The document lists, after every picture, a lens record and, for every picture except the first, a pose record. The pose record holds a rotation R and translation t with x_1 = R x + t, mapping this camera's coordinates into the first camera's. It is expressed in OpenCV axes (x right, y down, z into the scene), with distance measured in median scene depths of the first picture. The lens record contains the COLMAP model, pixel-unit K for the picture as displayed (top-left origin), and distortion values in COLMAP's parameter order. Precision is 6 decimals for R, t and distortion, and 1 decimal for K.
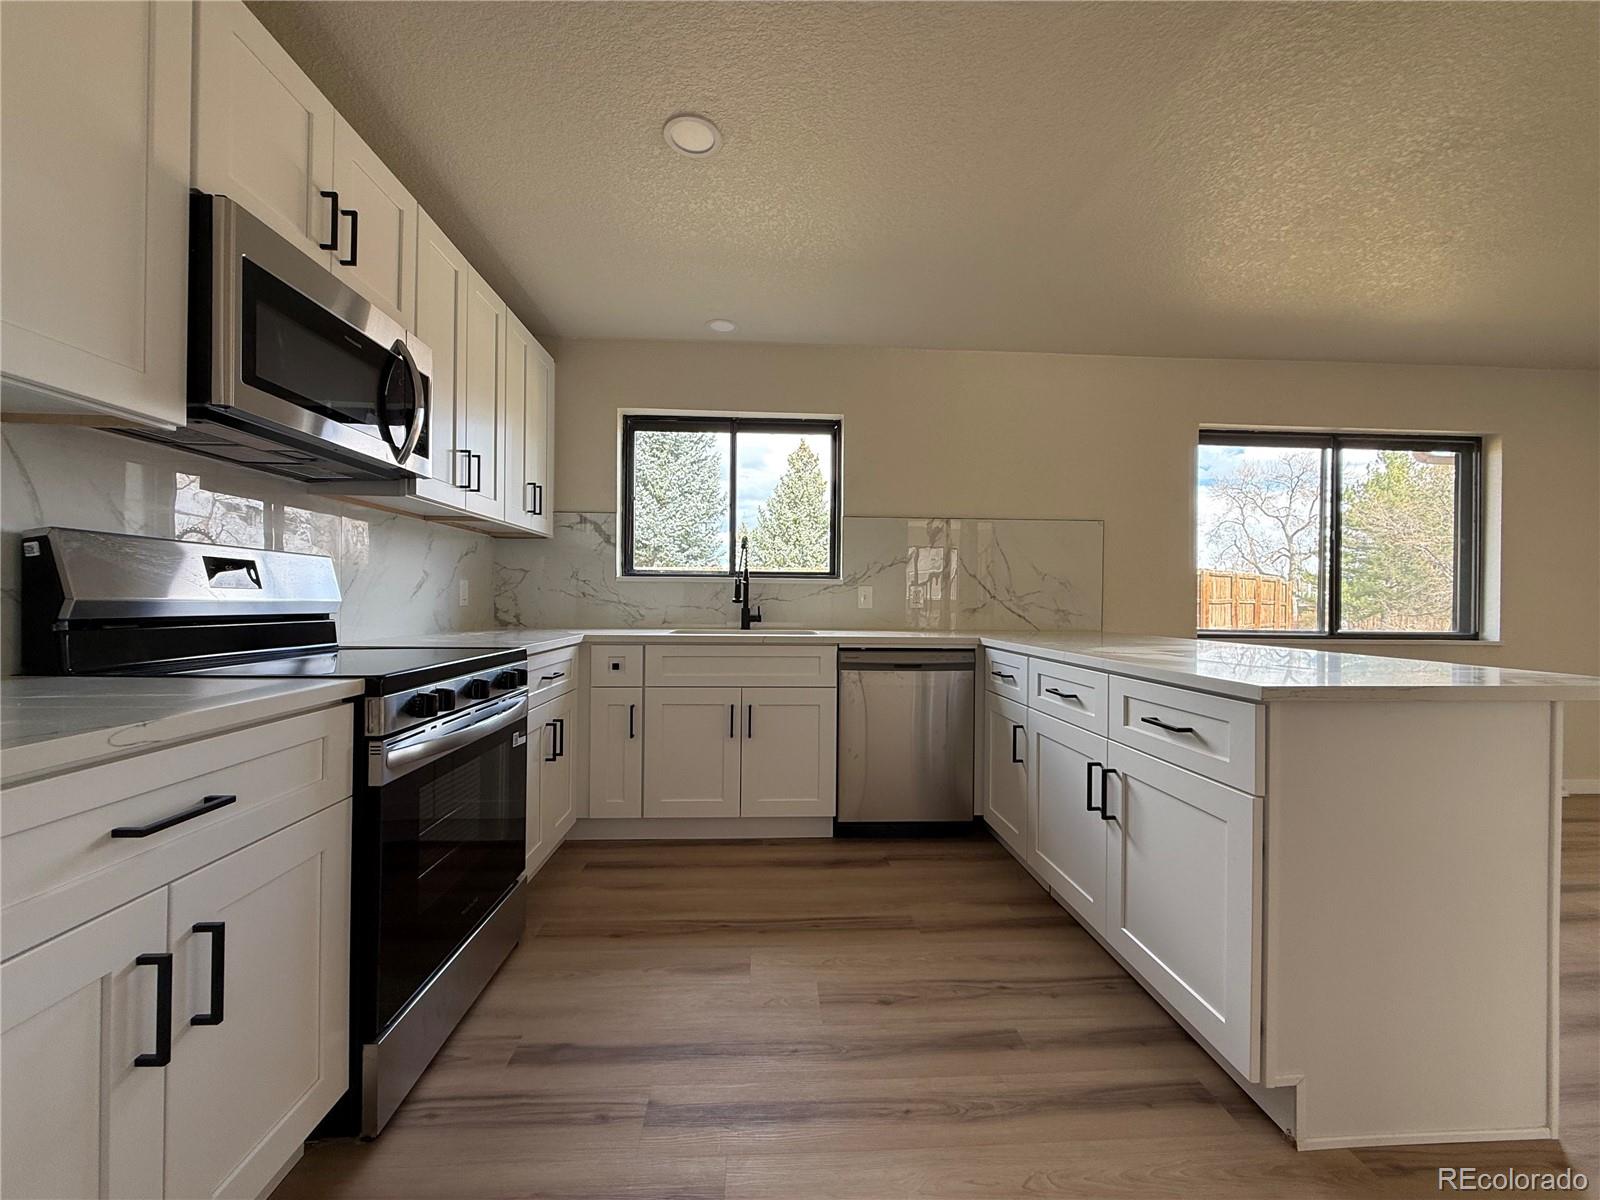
lens RADIAL K [[634.2, 0, 800.0], [0, 634.2, 600.0], [0, 0, 1]] dist [-0.000948, 0.000350]
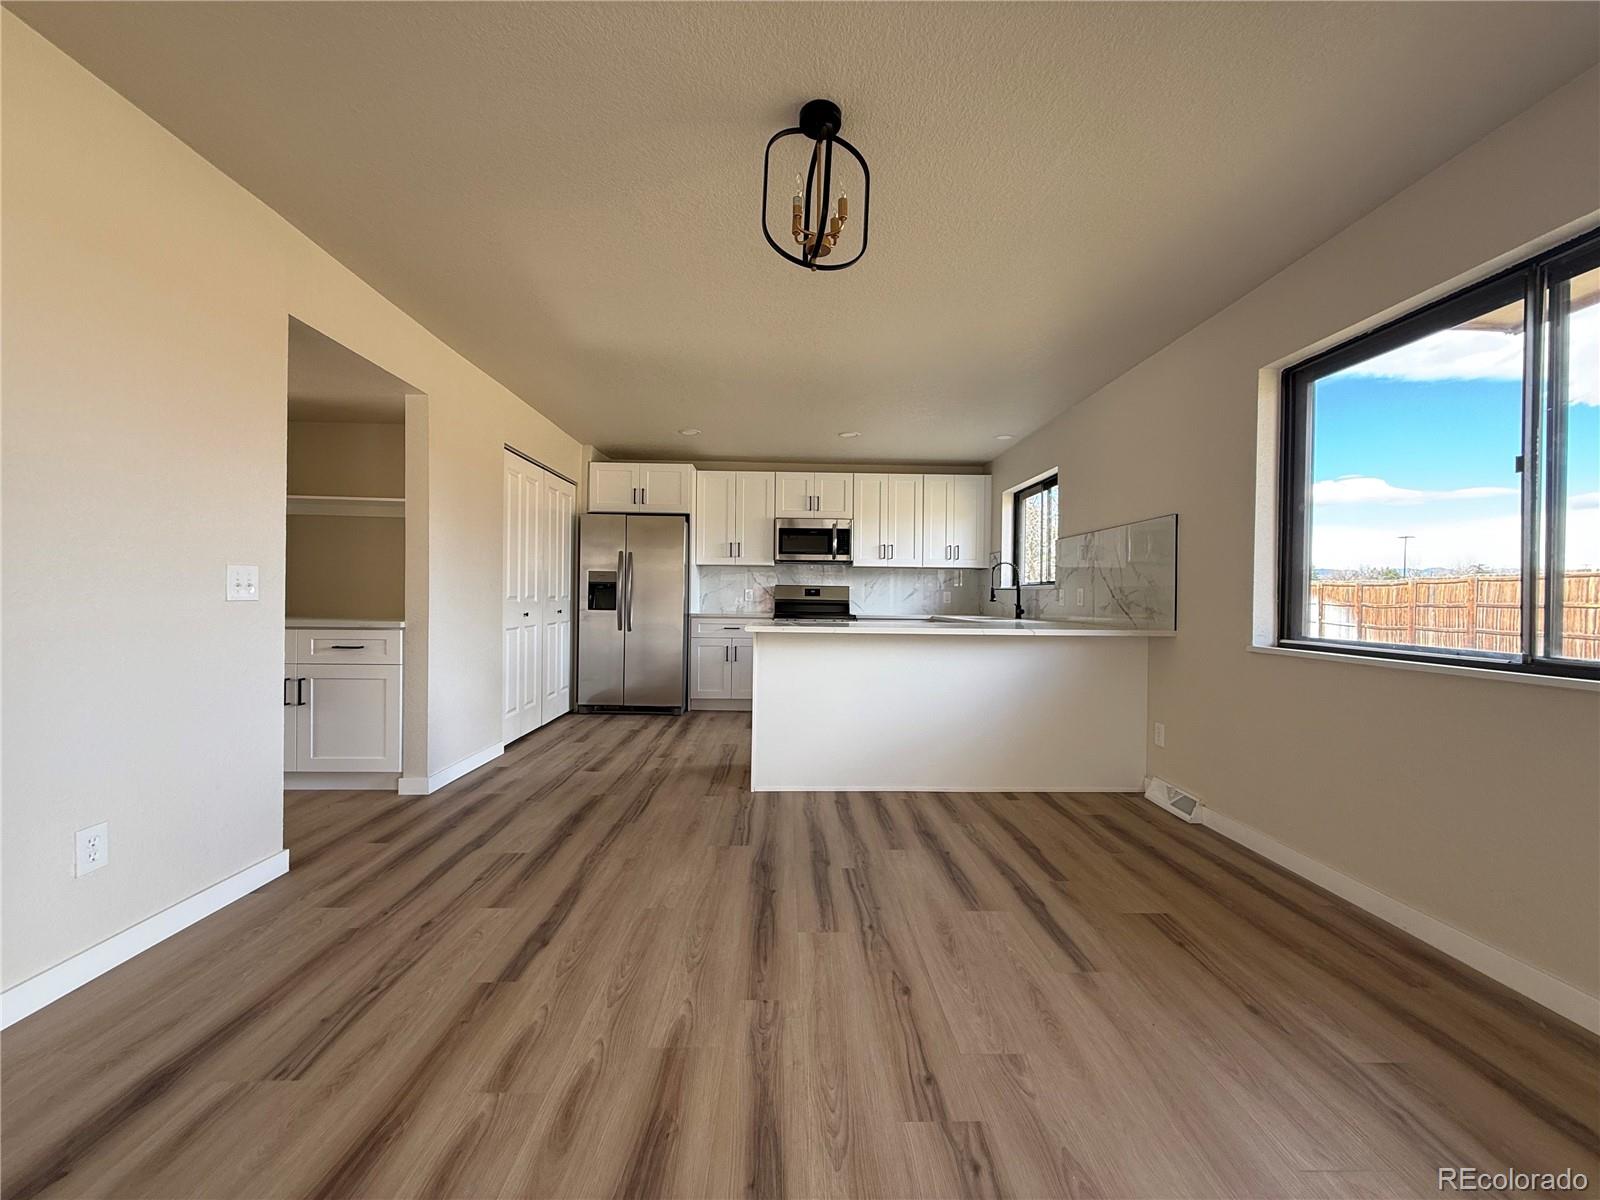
lens RADIAL K [[634.2, 0, 800.0], [0, 634.2, 600.0], [0, 0, 1]] dist [-0.000948, 0.000350]
pose [[-0.031806, -0.008173, -0.999461, 1.804556], [-0.011599, 0.999902, -0.007808, 0.022136], [0.999427, 0.011344, -0.031897, 0.596176]]
